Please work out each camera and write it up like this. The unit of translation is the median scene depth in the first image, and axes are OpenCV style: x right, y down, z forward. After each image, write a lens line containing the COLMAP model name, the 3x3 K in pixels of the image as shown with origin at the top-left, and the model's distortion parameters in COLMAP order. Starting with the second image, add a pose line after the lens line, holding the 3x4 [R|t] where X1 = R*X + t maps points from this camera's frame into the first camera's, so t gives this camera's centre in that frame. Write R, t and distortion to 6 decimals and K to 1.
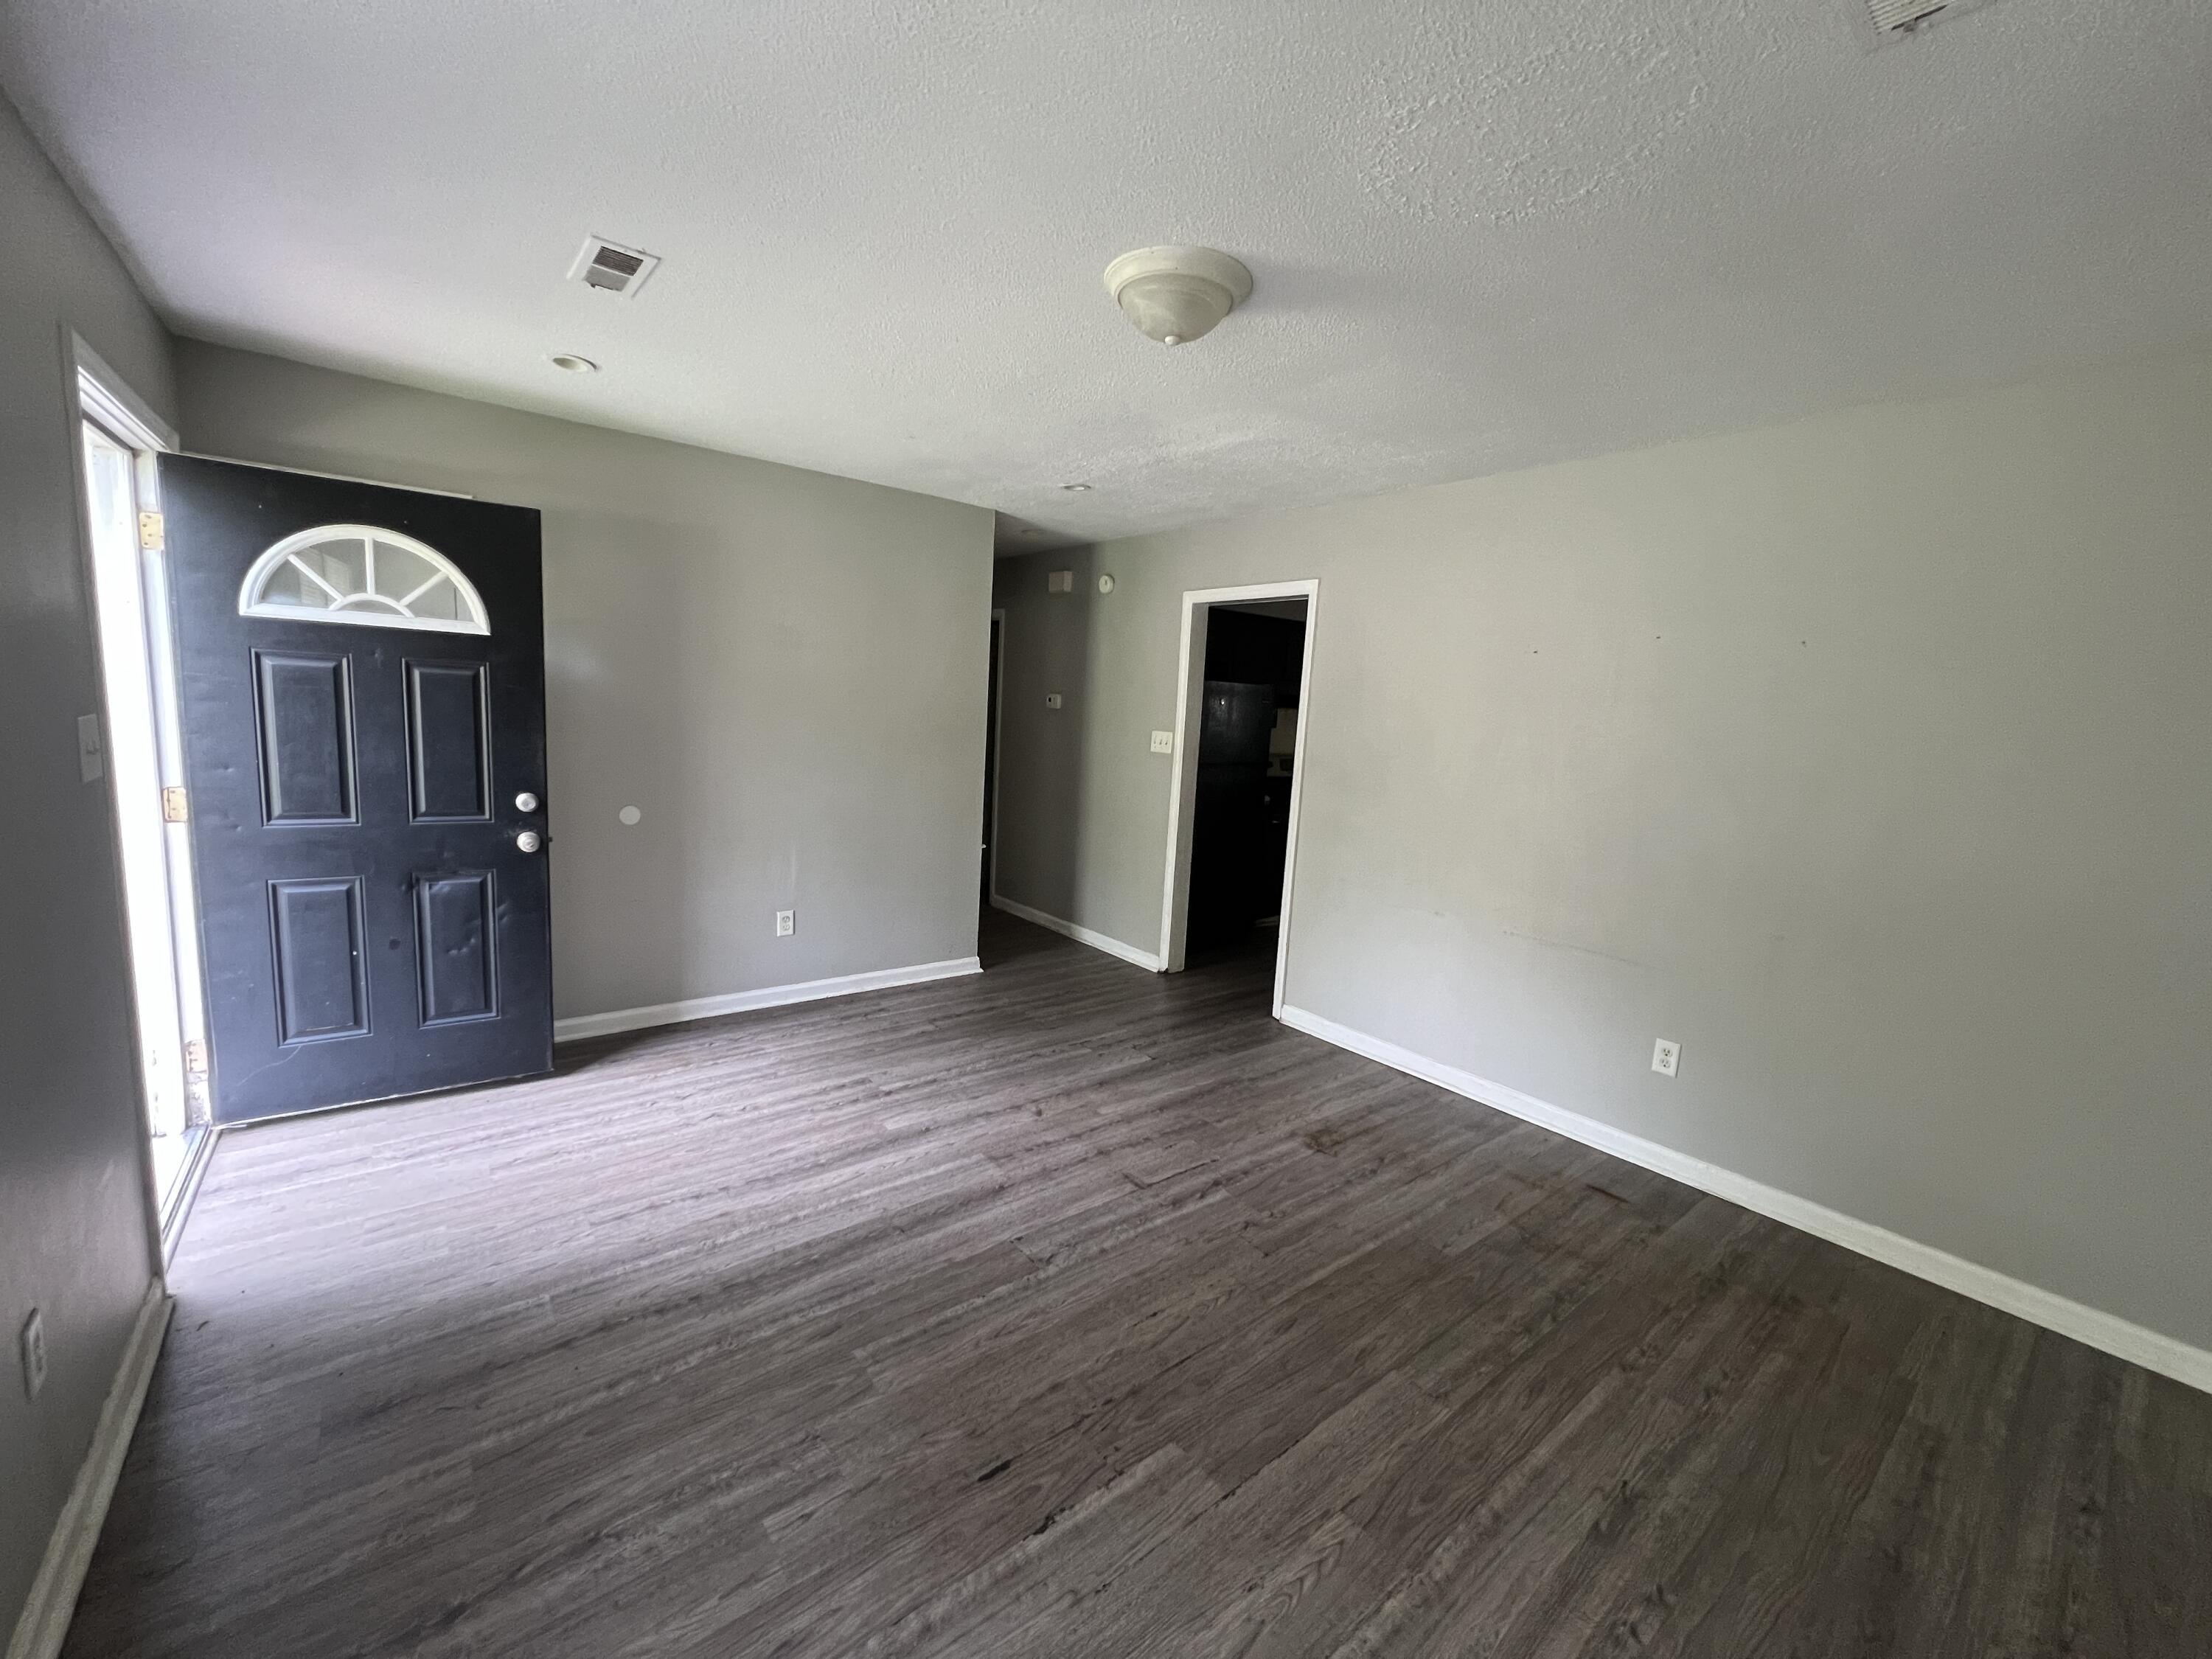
lens RADIAL K [[883.8, 0, 1104.2], [0, 883.8, 823.2], [0, 0, 1]] dist [-0.002165, 0.001075]
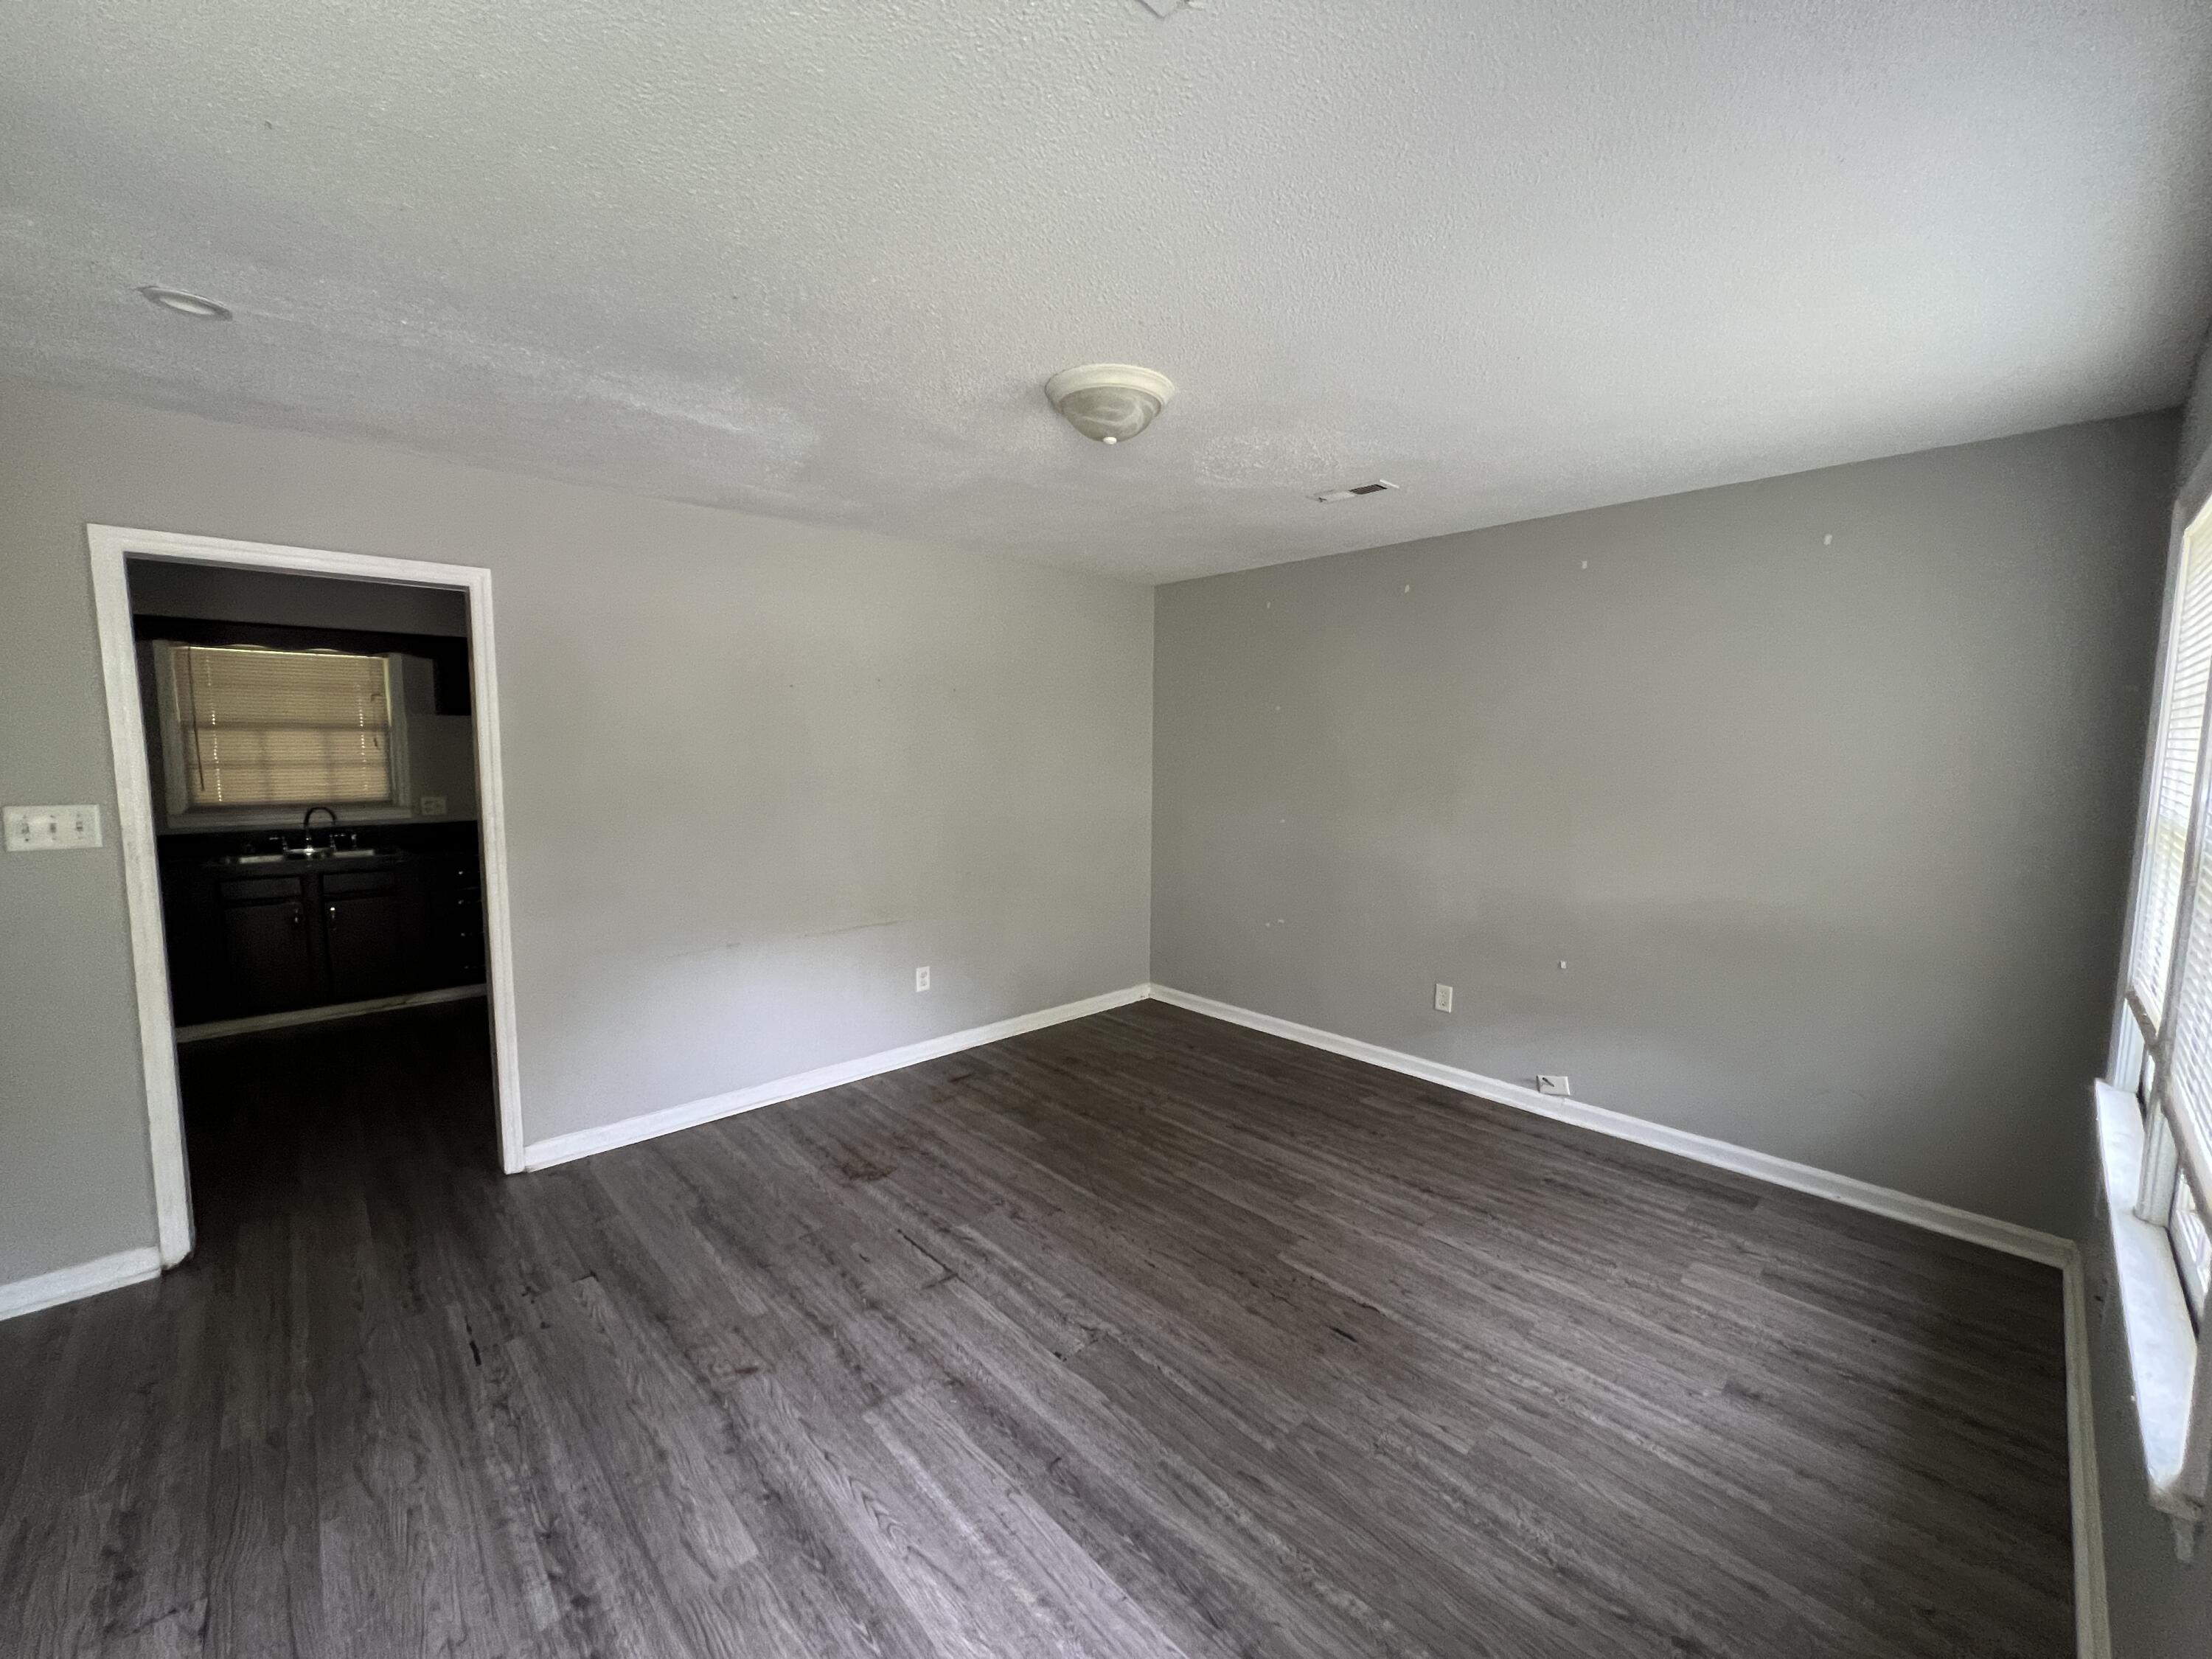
lens RADIAL K [[883.8, 0, 1103.0], [0, 883.8, 833.2], [0, 0, 1]] dist [-0.002165, 0.001075]
pose [[-0.077969, -0.157124, 0.984496, -0.932453], [0.123511, 0.978373, 0.165929, -0.204495], [-0.989276, 0.134533, -0.056876, 0.957044]]
